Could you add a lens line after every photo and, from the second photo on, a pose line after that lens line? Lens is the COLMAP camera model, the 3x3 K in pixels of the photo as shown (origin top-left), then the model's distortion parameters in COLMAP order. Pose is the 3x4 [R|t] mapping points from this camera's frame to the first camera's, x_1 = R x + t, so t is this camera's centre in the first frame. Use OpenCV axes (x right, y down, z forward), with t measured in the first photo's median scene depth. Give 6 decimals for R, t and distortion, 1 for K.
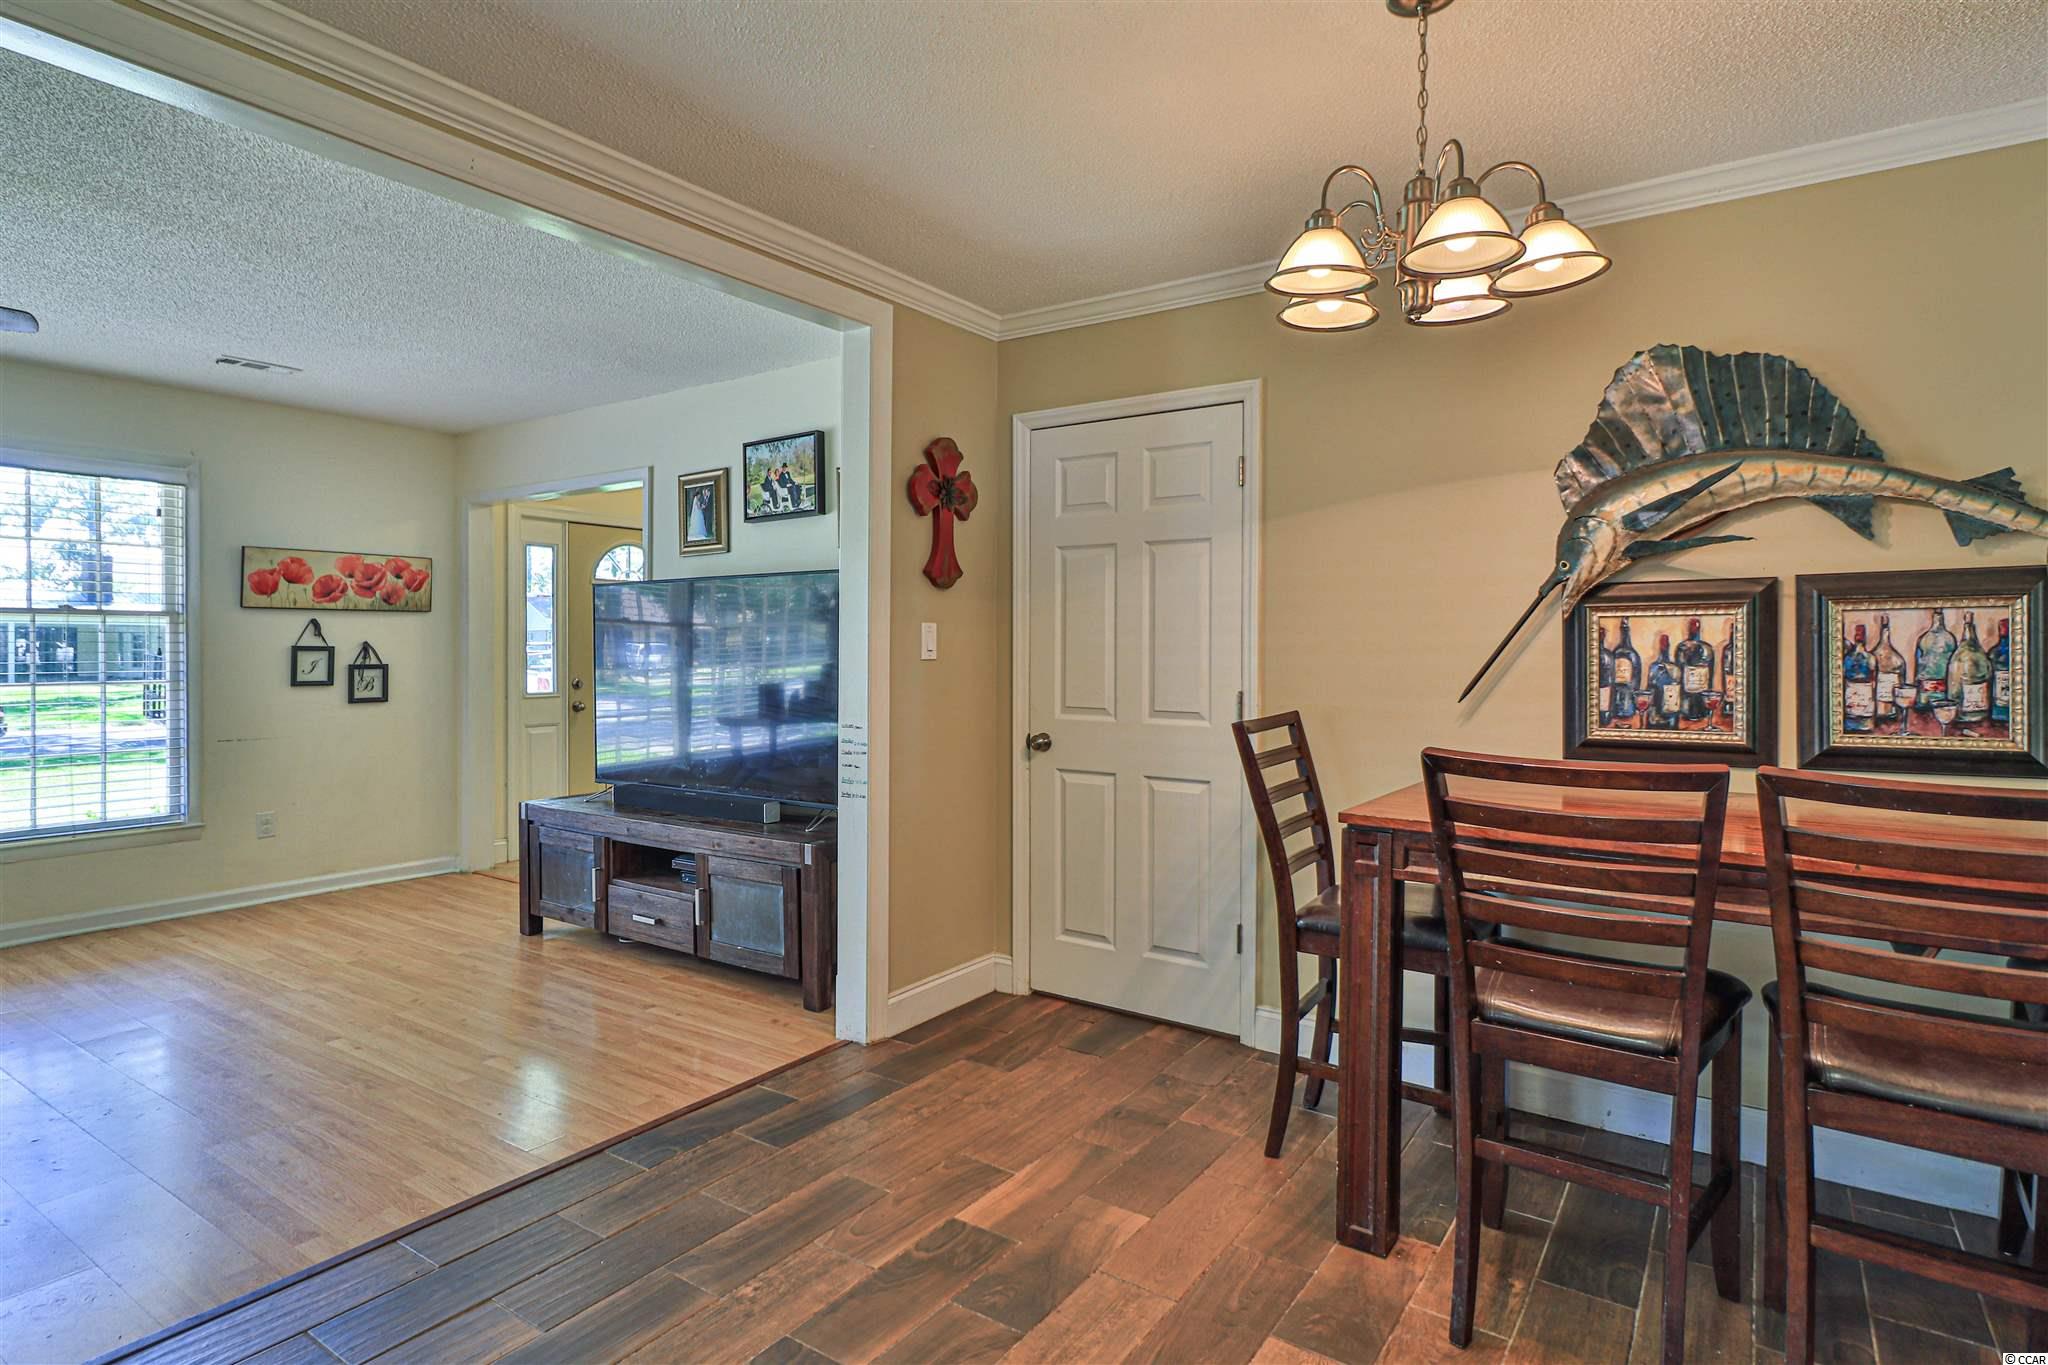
lens RADIAL K [[1075.8, 0, 1018.5], [0, 1075.8, 662.6], [0, 0, 1]] dist [0.008471, -0.003428]
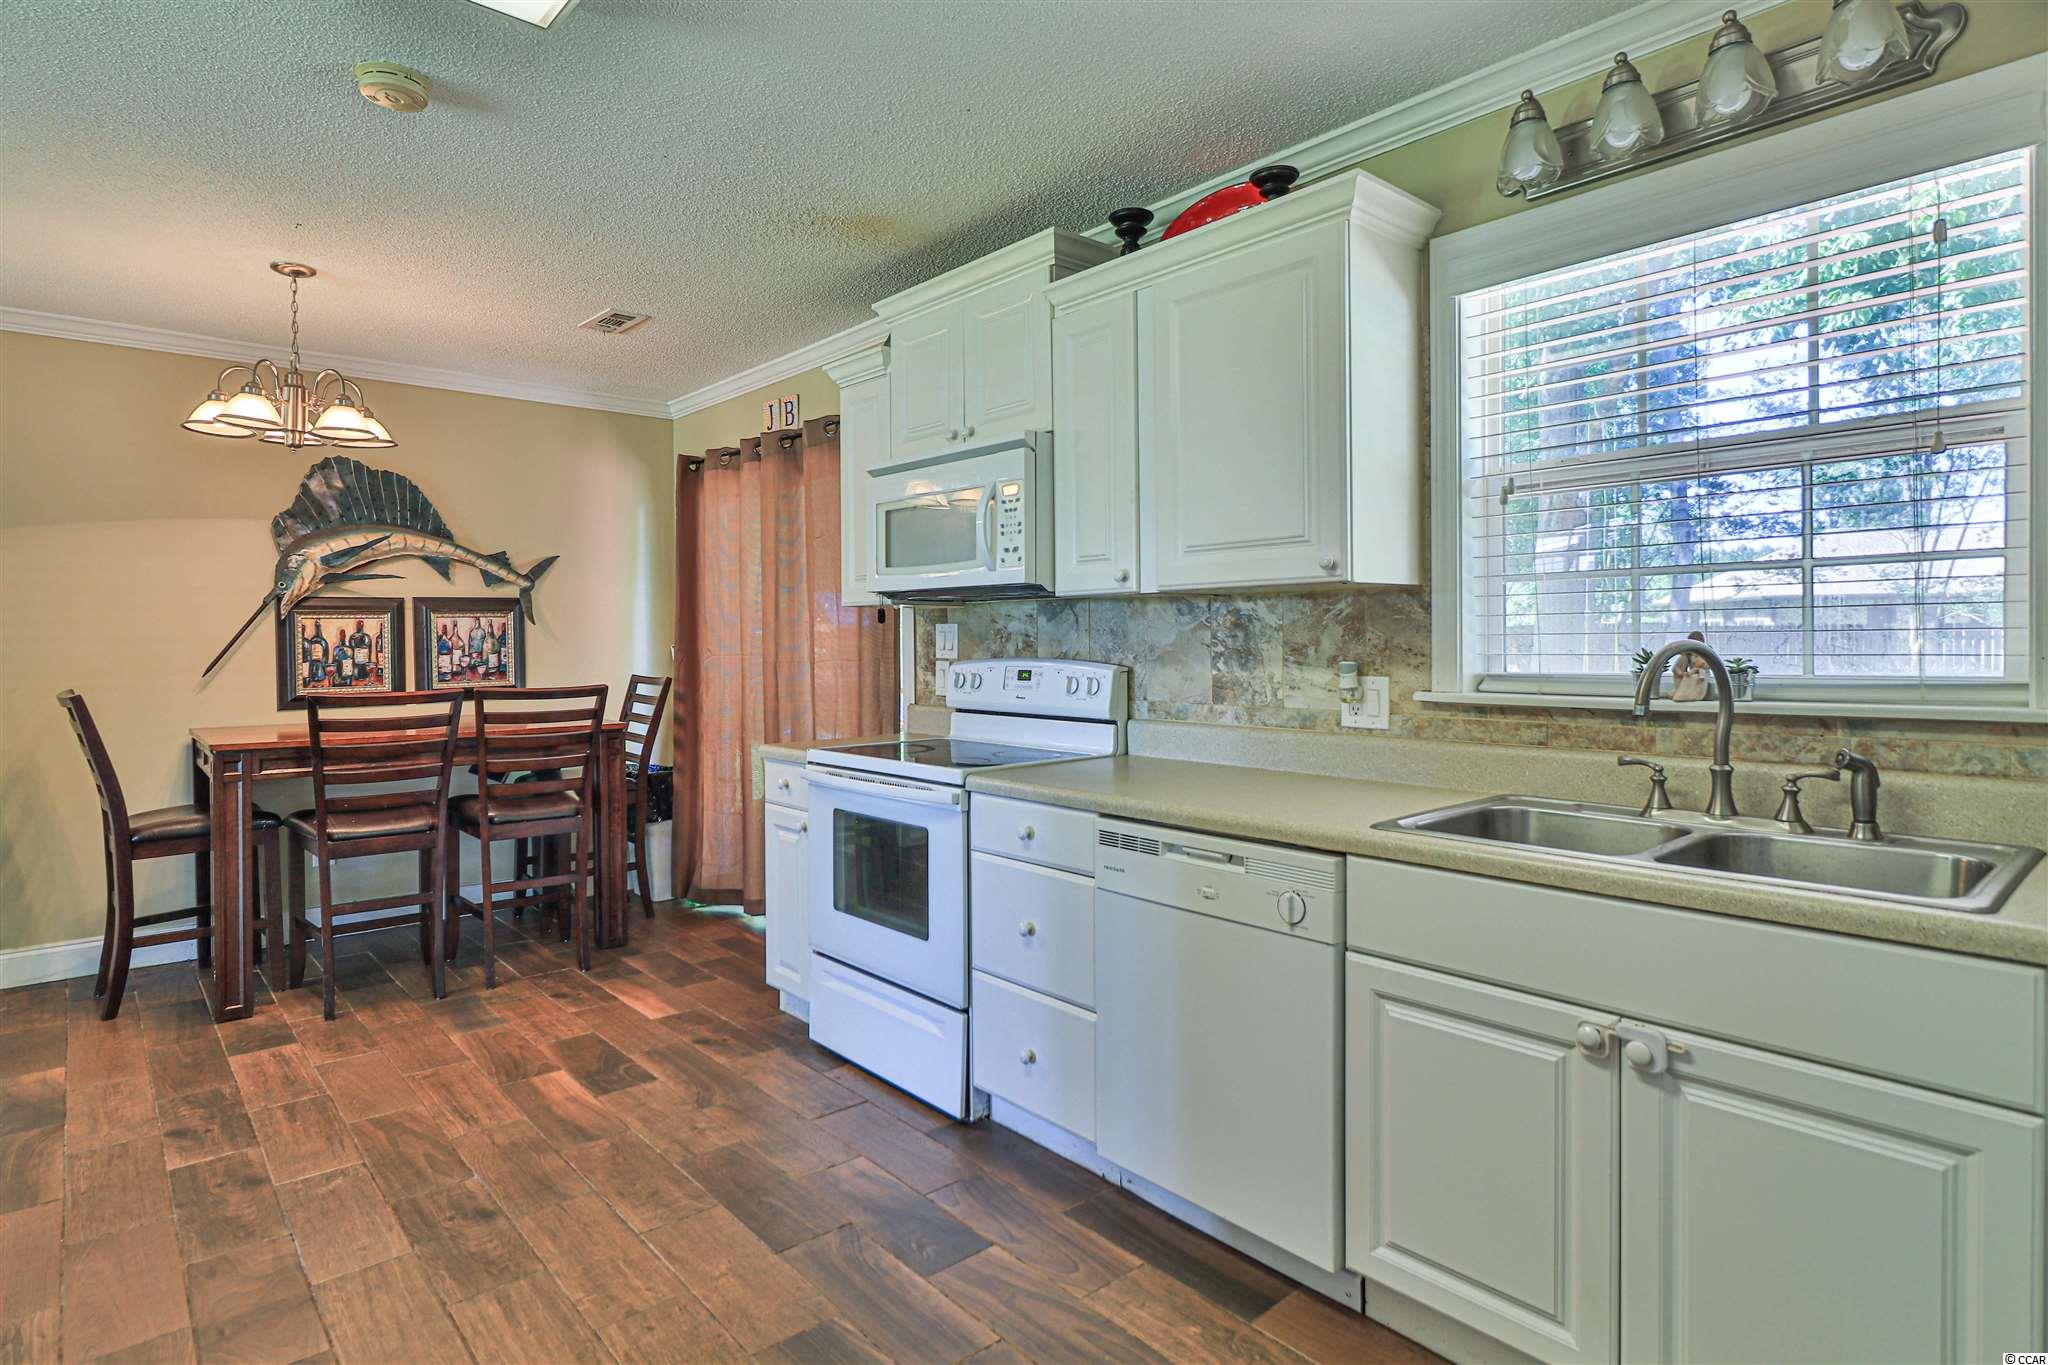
lens RADIAL K [[1075.8, 0, 1008.9], [0, 1075.8, 652.6], [0, 0, 1]] dist [0.008471, -0.003428]
pose [[0.251074, -0.019088, 0.967780, -0.805356], [0.021250, 0.999673, 0.014204, 0.008404], [-0.967735, 0.016999, 0.251398, -0.439830]]
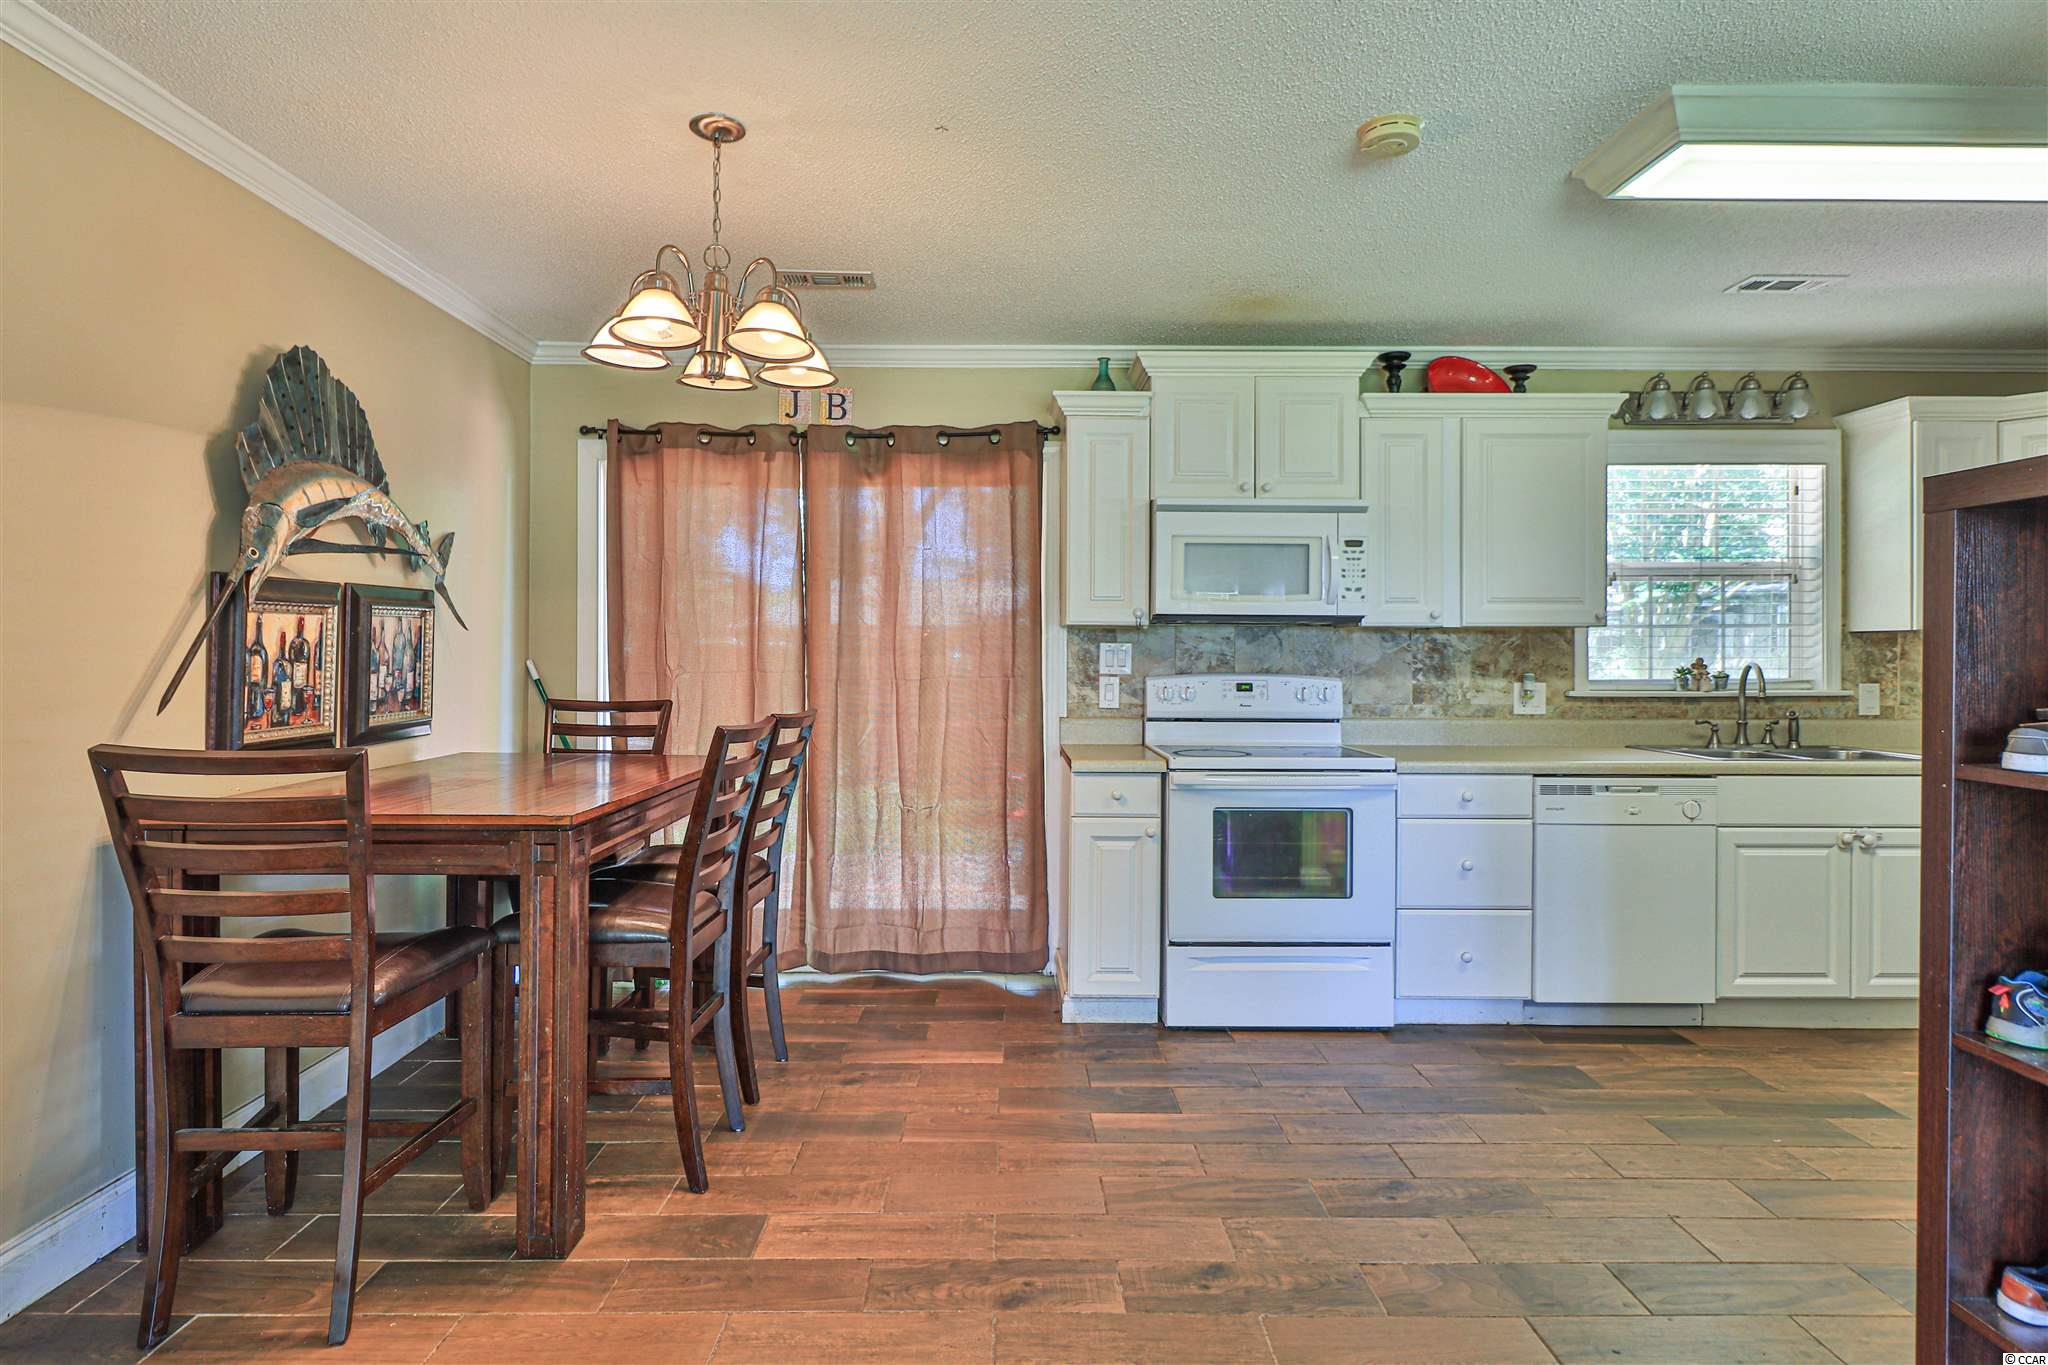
lens RADIAL K [[1075.8, 0, 1020.5], [0, 1075.8, 654.7], [0, 0, 1]] dist [0.008471, -0.003428]
pose [[-0.573282, -0.006973, 0.819329, -0.651724], [0.004653, 0.999920, 0.011766, -0.014008], [-0.819345, 0.010558, -0.573204, 1.084048]]
